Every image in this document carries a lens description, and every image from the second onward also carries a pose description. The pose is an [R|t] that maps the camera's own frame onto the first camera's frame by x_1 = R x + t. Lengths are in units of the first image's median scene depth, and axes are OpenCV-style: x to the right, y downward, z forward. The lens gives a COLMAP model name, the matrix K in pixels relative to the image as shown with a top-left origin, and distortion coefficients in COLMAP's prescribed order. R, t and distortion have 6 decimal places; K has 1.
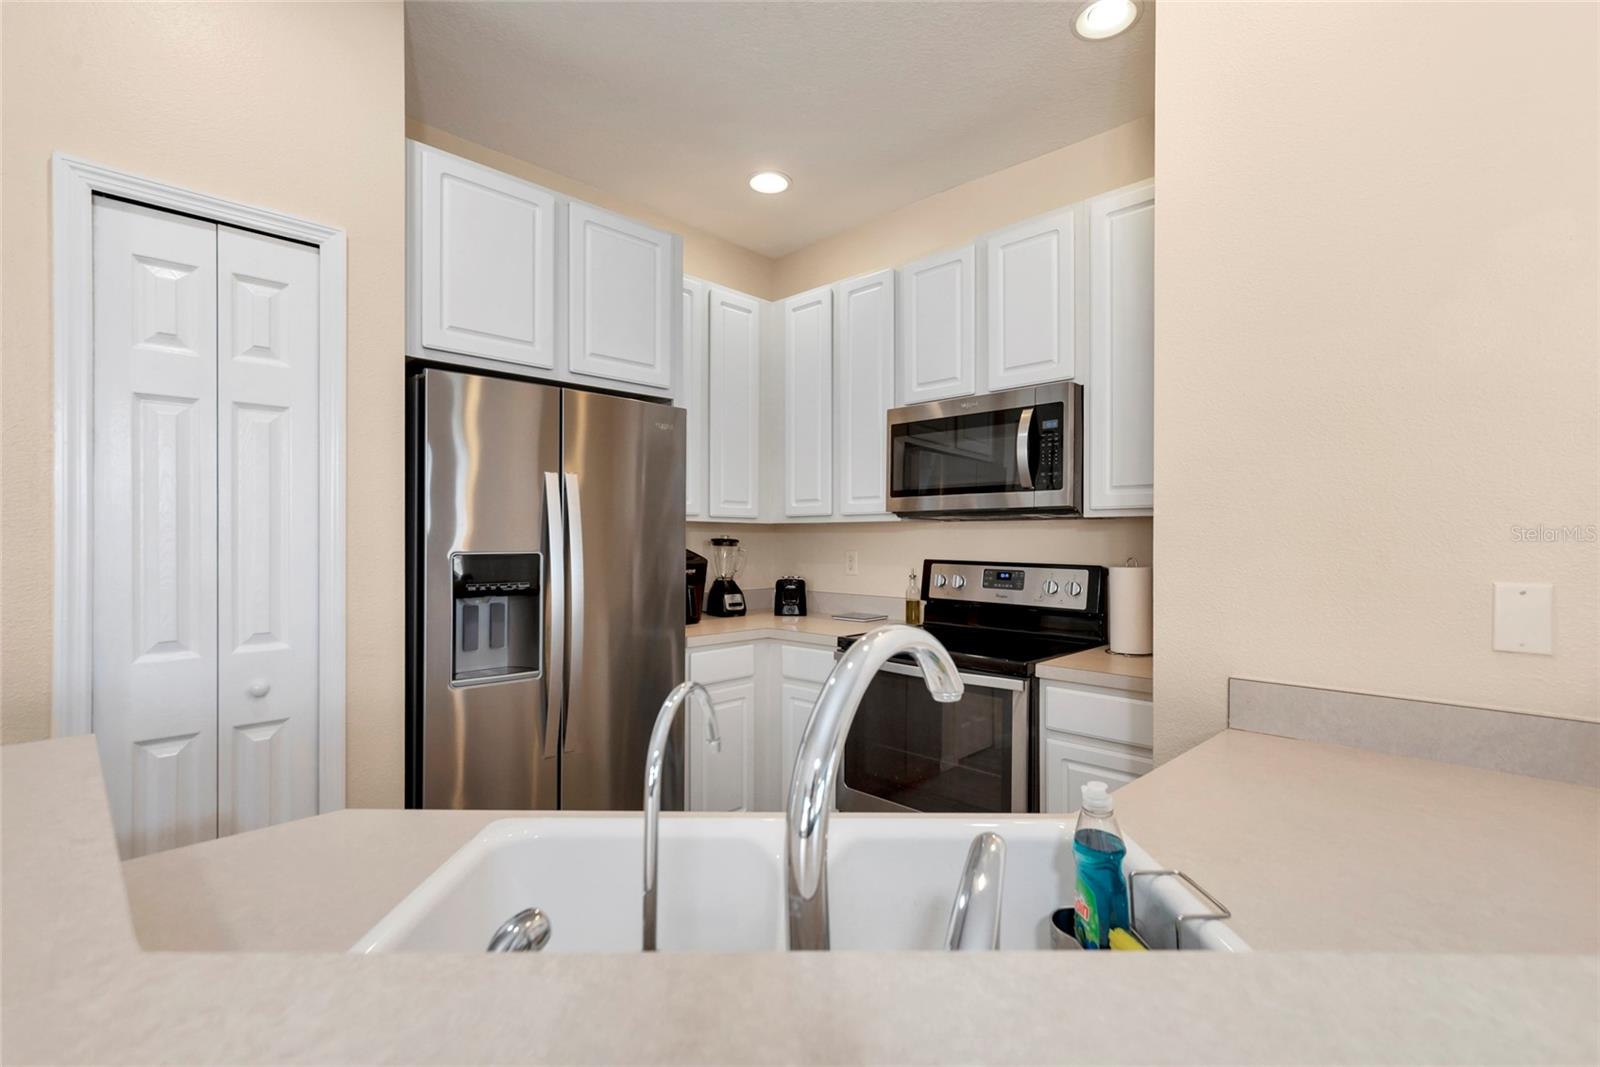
lens RADIAL K [[726.7, 0, 783.5], [0, 726.7, 539.8], [0, 0, 1]] dist [0.005072, 0.000240]
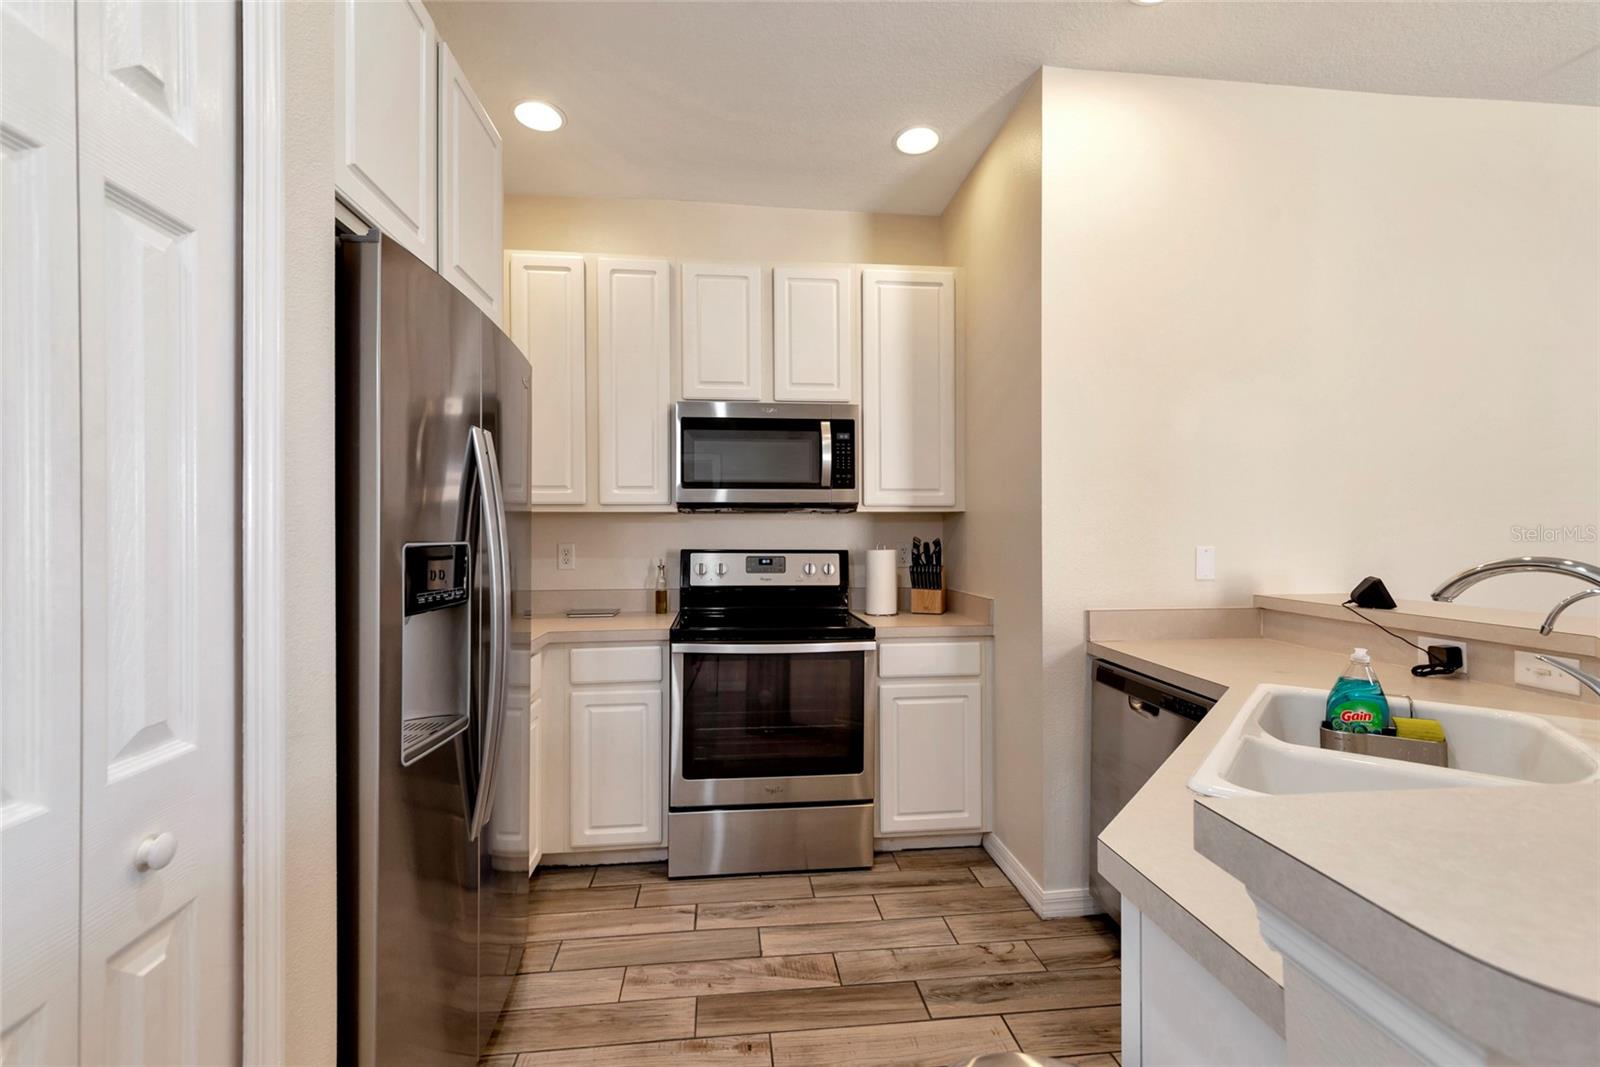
lens RADIAL K [[680.2, 0, 806.5], [0, 680.2, 540.0], [0, 0, 1]] dist [-0.006743, 0.003019]
pose [[0.628026, -0.008012, 0.778151, -0.497857], [0.006154, 0.999967, 0.005329, 0.010152], [-0.778168, 0.001442, 0.628055, 0.275776]]
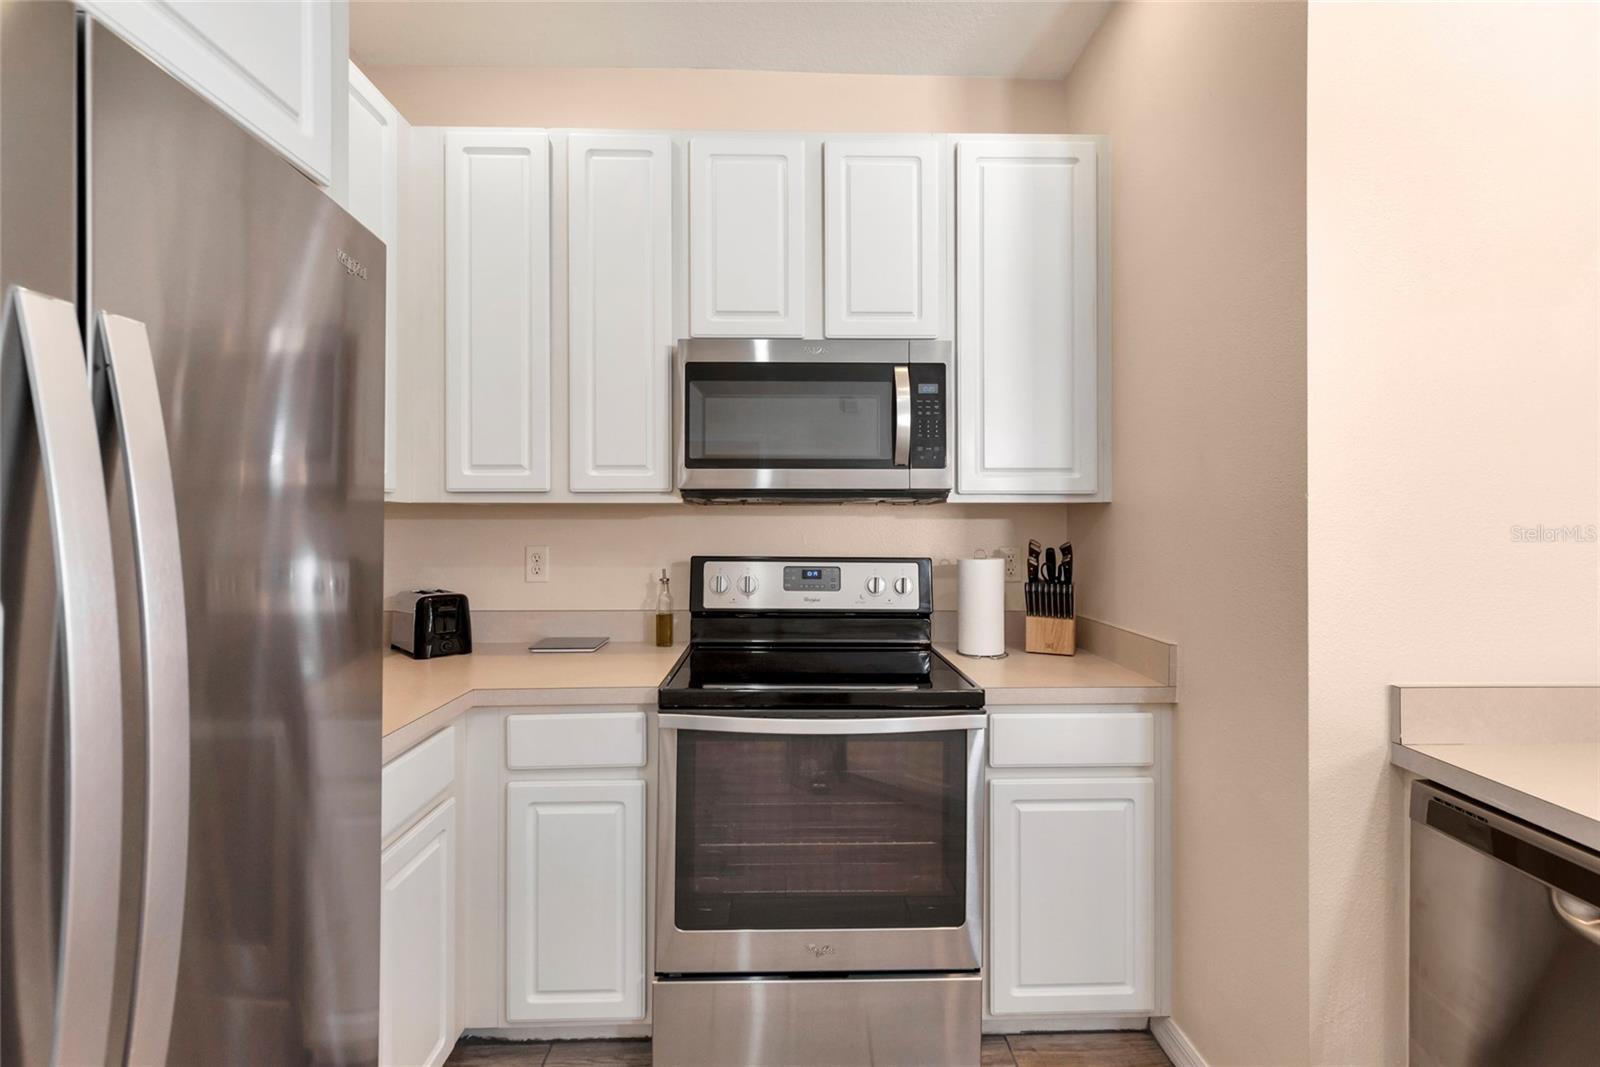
lens RADIAL K [[680.2, 0, 812.1], [0, 680.2, 524.3], [0, 0, 1]] dist [-0.006743, 0.003019]
pose [[0.684466, -0.002124, 0.729041, -0.244280], [0.003060, 0.999995, 0.000040, -0.005237], [-0.729038, 0.002203, 0.684470, 0.491734]]
